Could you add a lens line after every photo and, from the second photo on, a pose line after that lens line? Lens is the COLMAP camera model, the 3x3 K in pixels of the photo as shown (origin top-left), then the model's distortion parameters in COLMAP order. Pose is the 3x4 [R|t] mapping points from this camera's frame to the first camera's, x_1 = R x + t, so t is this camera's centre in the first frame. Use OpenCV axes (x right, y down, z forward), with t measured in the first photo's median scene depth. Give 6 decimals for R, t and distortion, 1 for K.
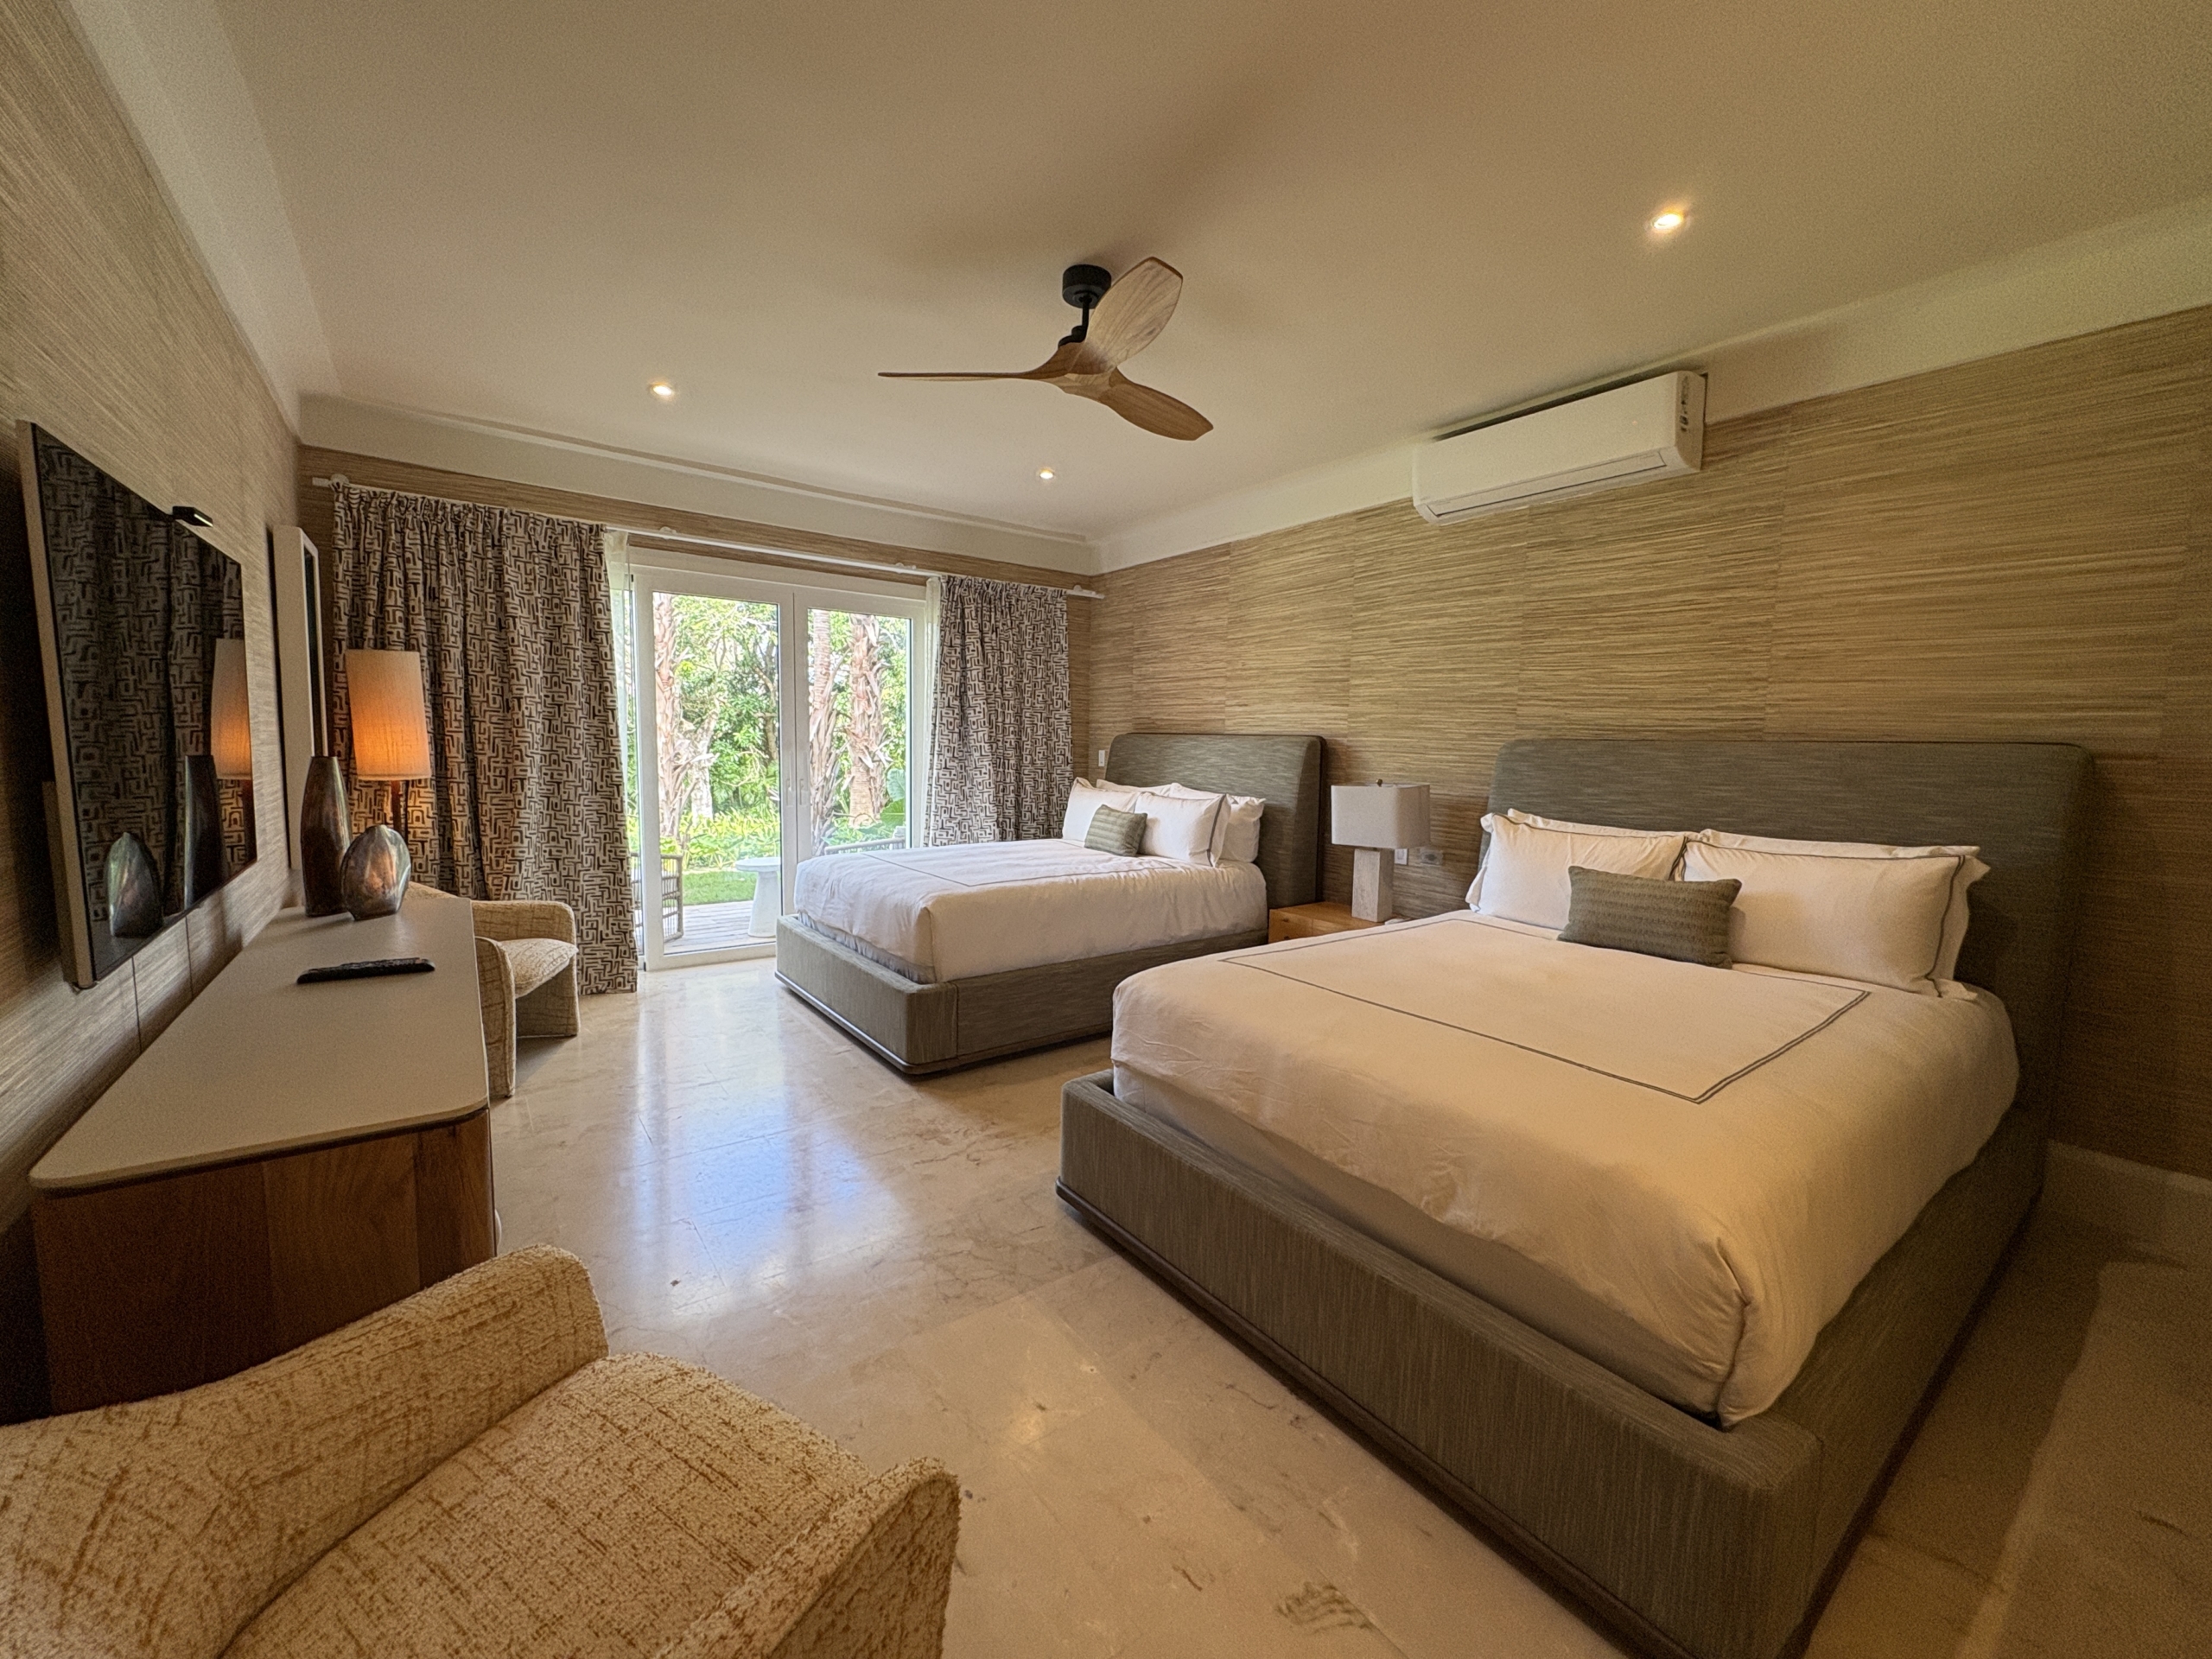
lens RADIAL K [[882.7, 0, 1104.8], [0, 882.7, 829.4], [0, 0, 1]] dist [-0.000495, 0.000015]
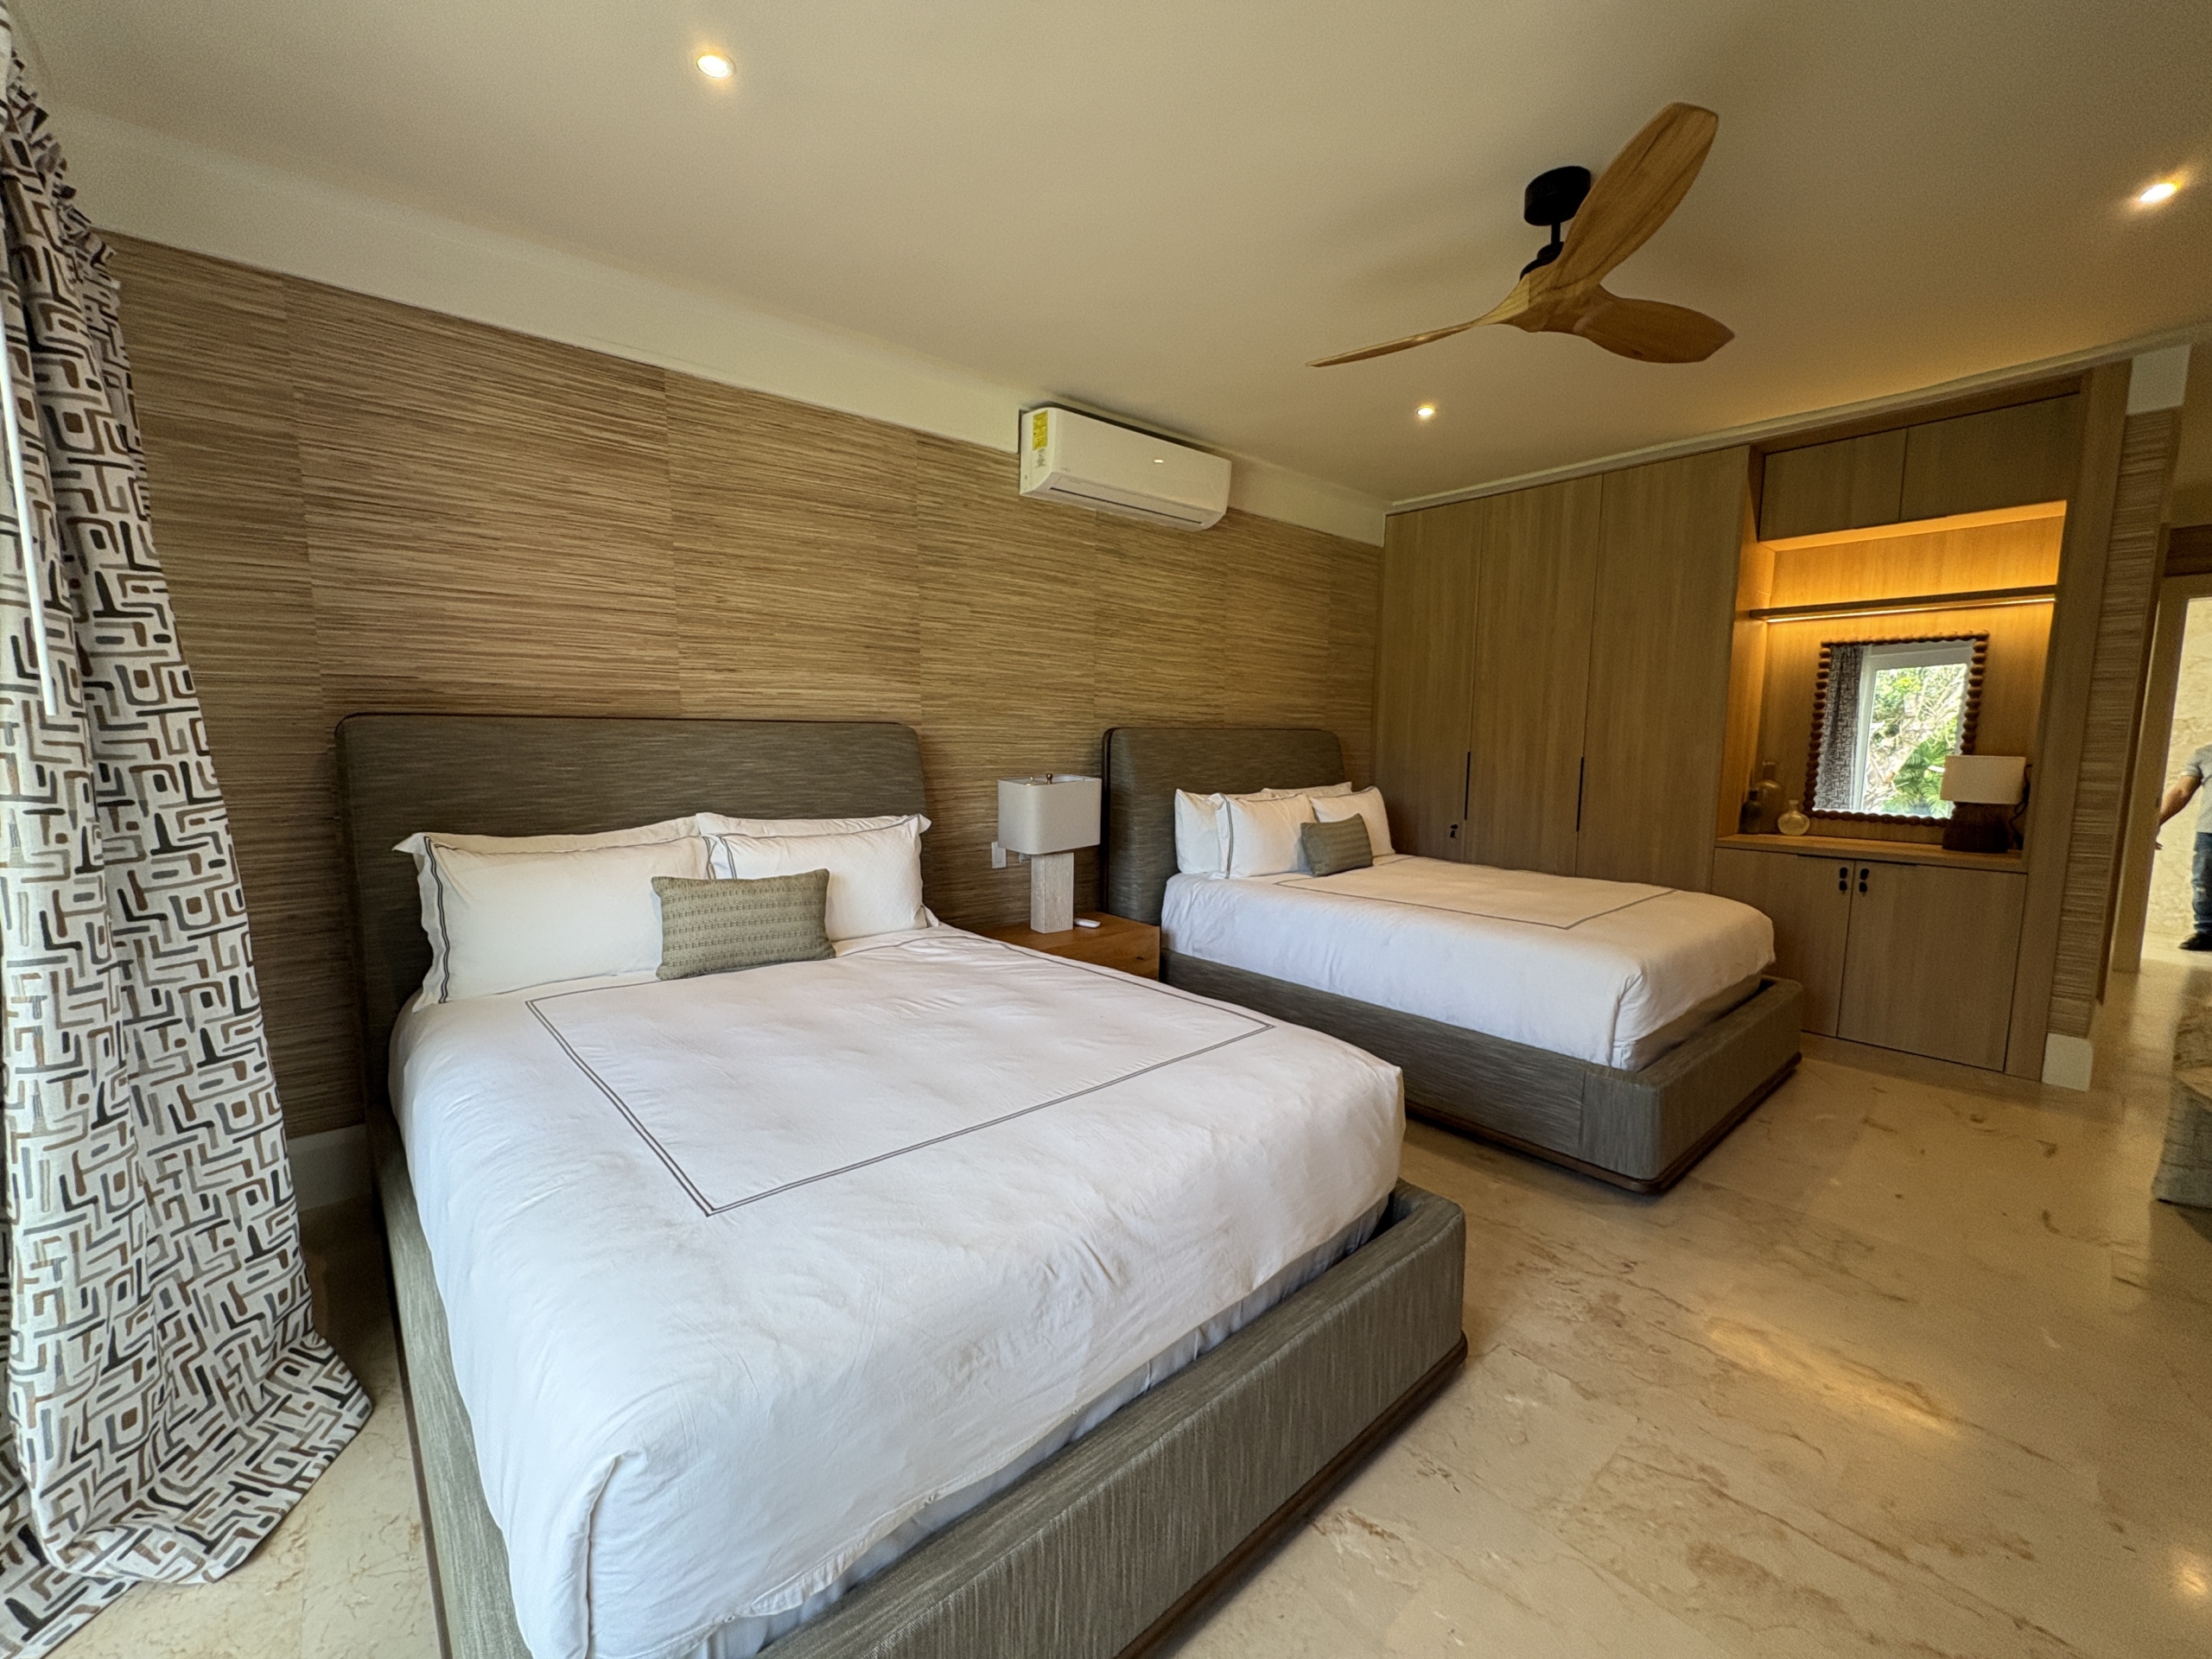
lens RADIAL K [[882.7, 0, 1100.4], [0, 882.7, 830.6], [0, 0, 1]] dist [-0.000495, 0.000015]
pose [[-0.071361, -0.133035, 0.988539, -0.573285], [0.088339, 0.986328, 0.139115, -0.117868], [-0.993531, 0.097254, -0.058633, 0.991780]]
